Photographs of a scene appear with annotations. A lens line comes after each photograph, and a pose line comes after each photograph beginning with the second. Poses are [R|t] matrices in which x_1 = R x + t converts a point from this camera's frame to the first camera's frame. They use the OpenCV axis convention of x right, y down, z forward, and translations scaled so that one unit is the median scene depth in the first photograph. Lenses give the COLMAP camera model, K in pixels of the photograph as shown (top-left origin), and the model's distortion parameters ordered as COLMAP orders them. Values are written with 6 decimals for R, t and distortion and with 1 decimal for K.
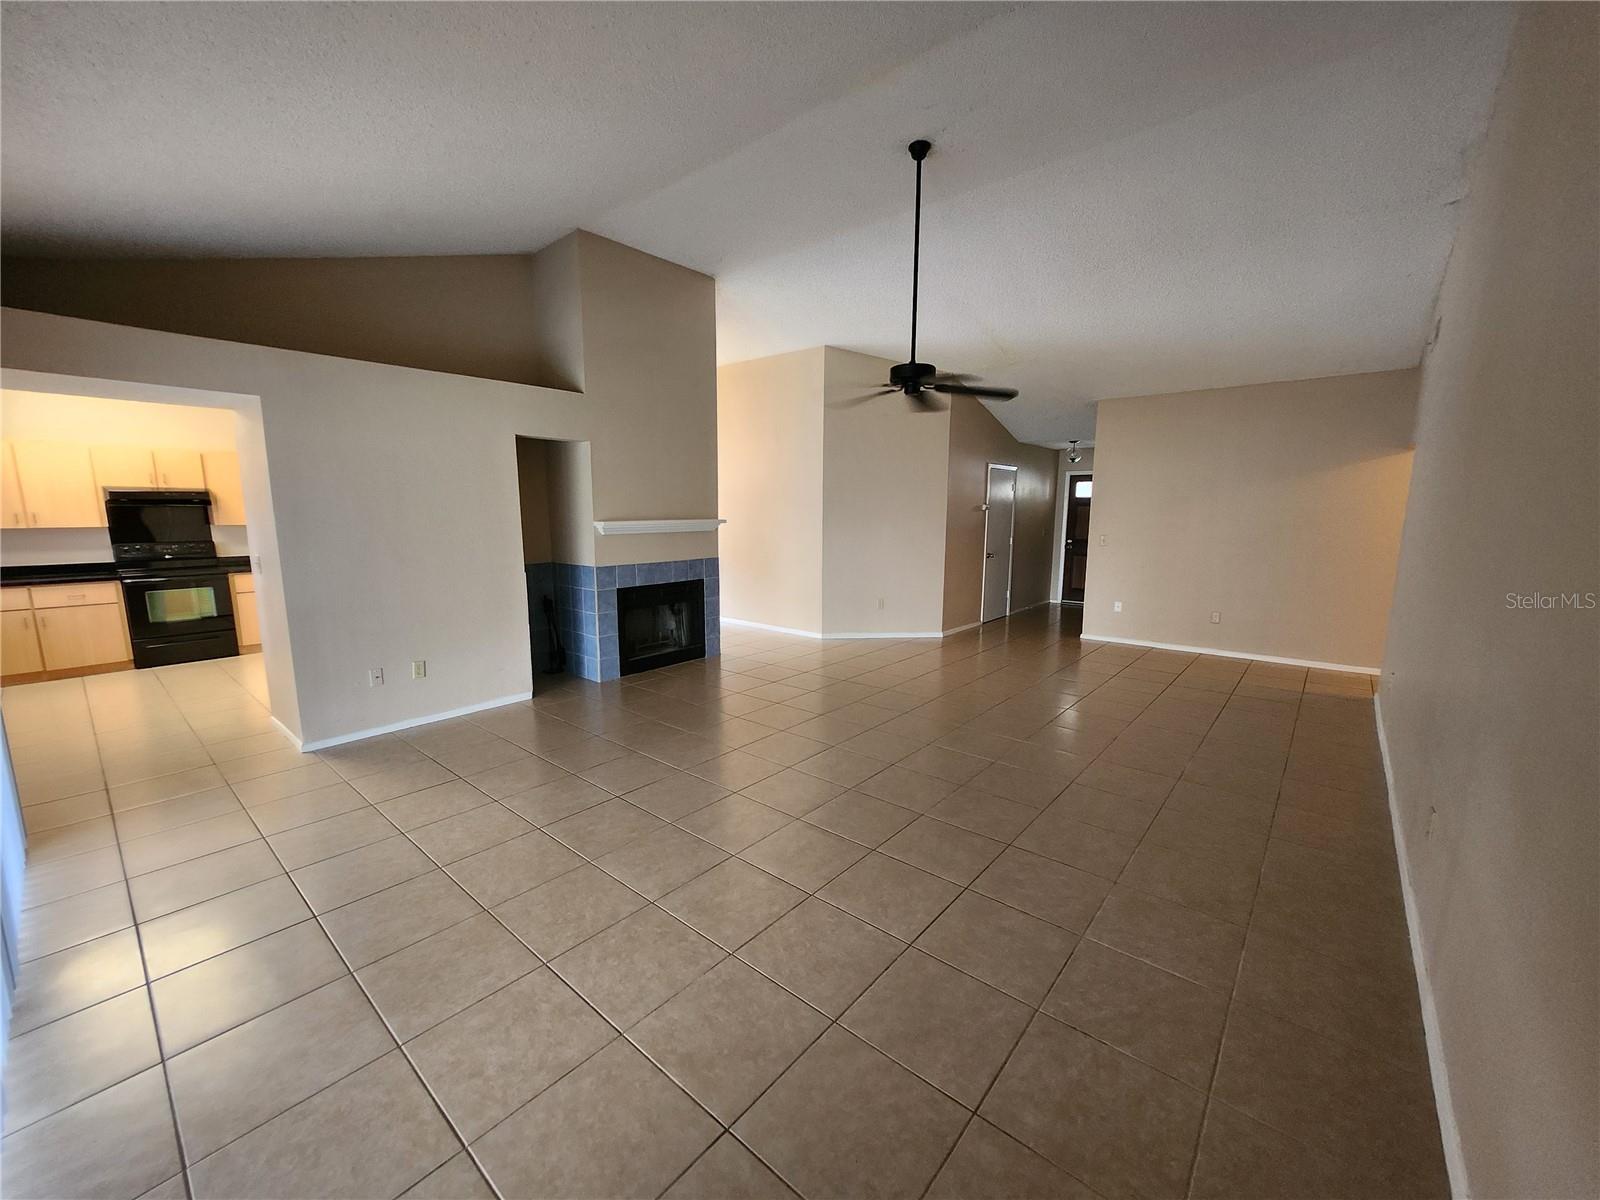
lens RADIAL K [[634.1, 0, 797.7], [0, 634.1, 609.9], [0, 0, 1]] dist [-0.001830, 0.002035]
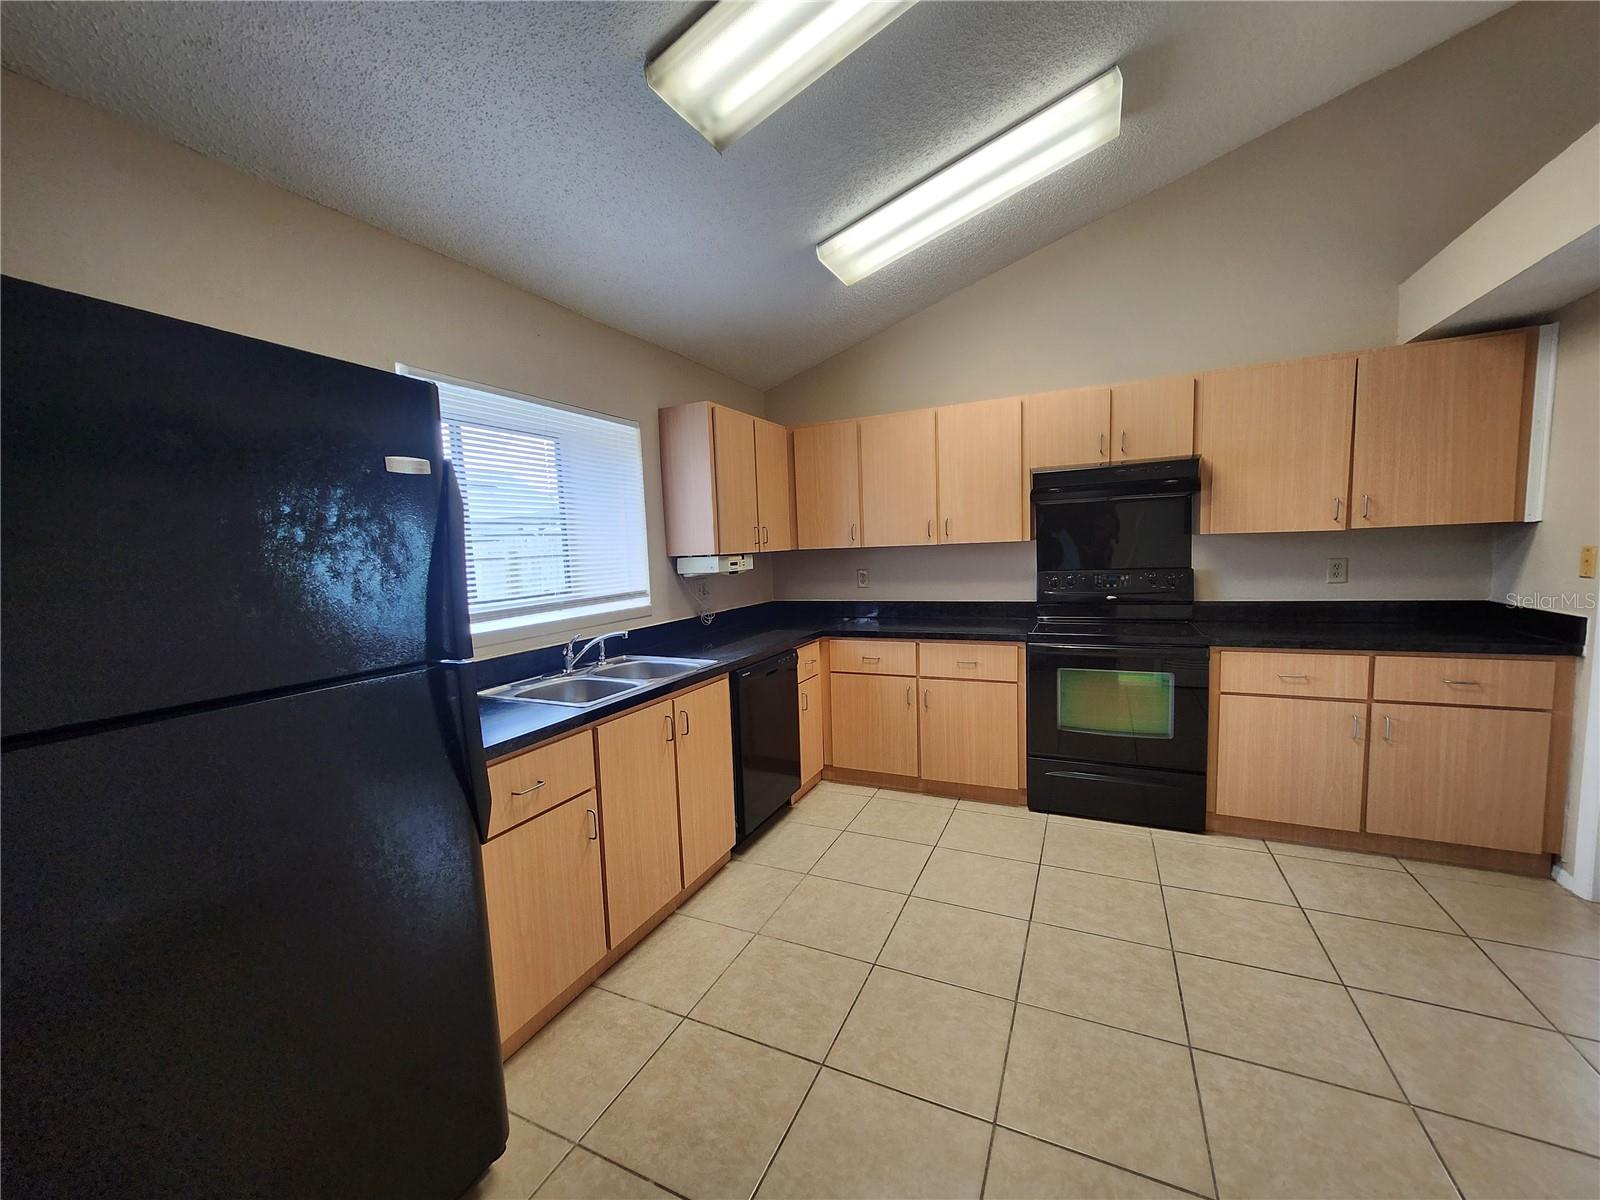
lens RADIAL K [[634.1, 0, 790.2], [0, 634.1, 607.8], [0, 0, 1]] dist [-0.001830, 0.002035]
pose [[0.240999, 0.076503, -0.967506, -0.577214], [-0.114023, 0.992216, 0.050054, -0.074519], [0.963804, 0.098255, 0.247846, 0.644072]]
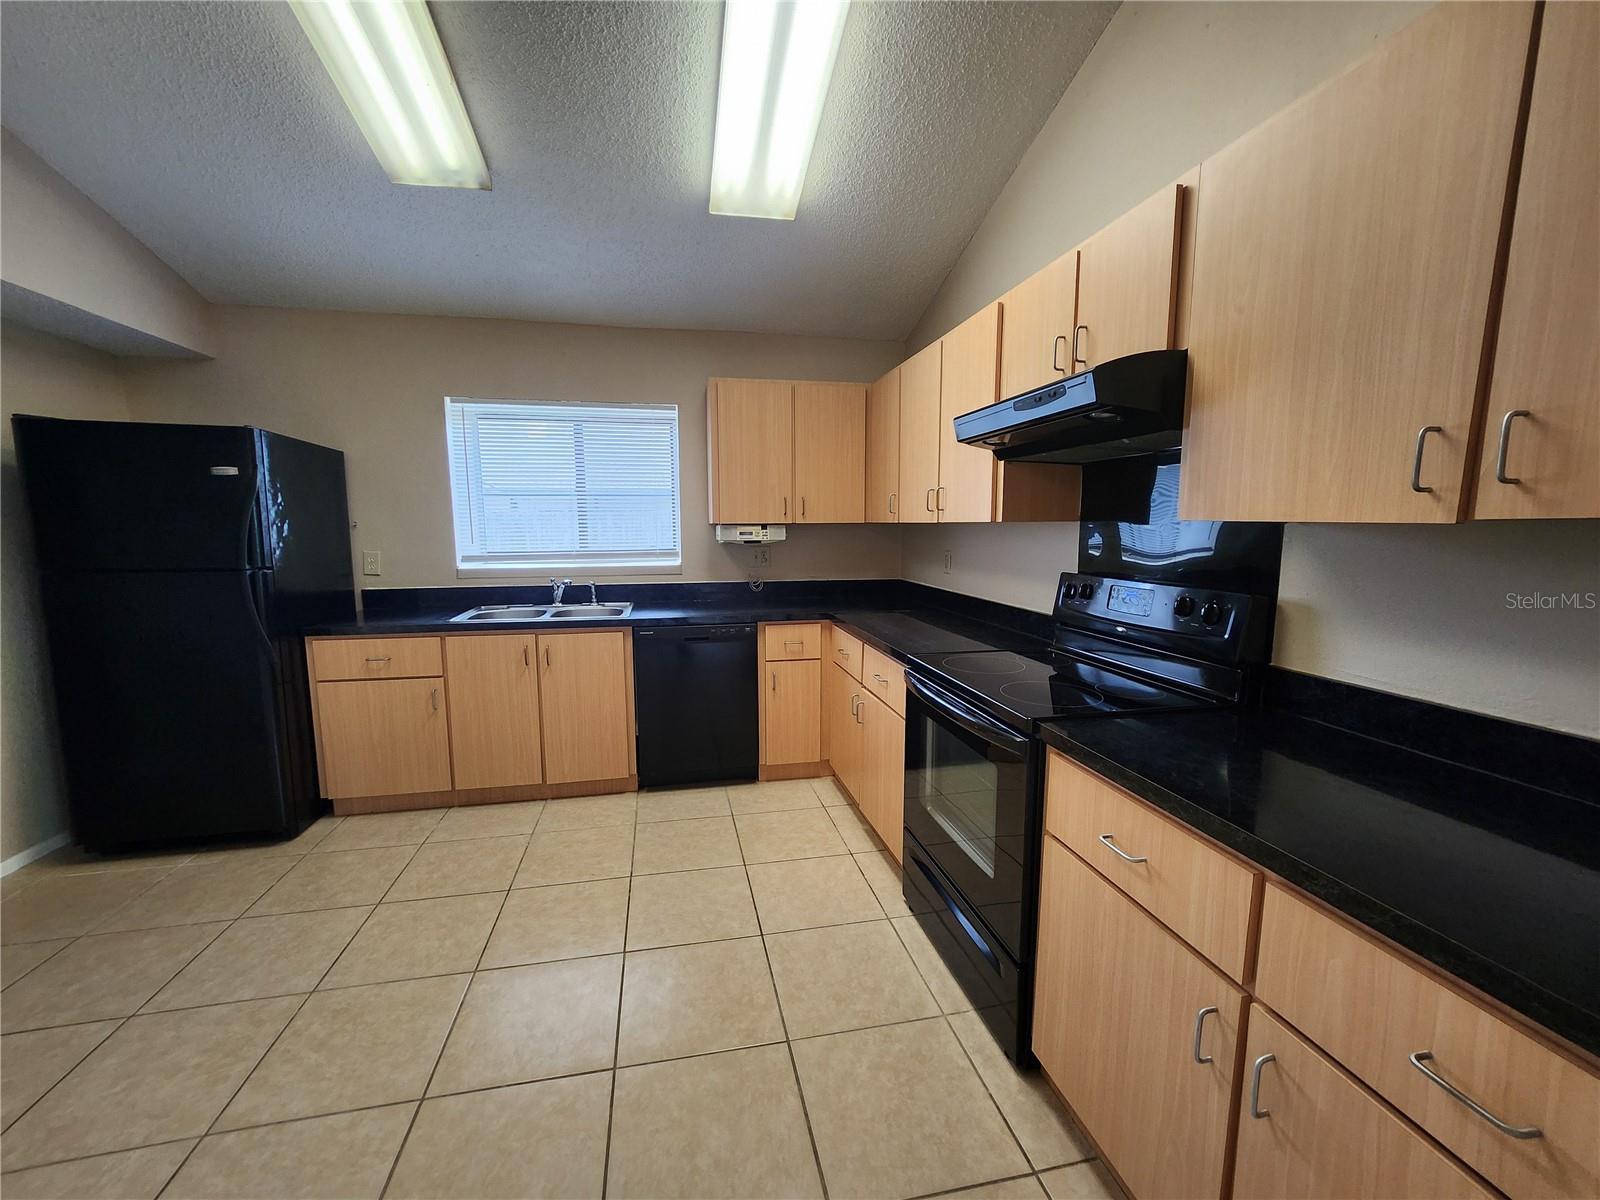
lens RADIAL K [[634.1, 0, 788.8], [0, 634.1, 606.1], [0, 0, 1]] dist [-0.001830, 0.002035]
pose [[-0.629641, 0.094233, -0.771150, -0.660008], [-0.126963, 0.966790, 0.221805, -0.120587], [0.766441, 0.237565, -0.596767, 0.941369]]
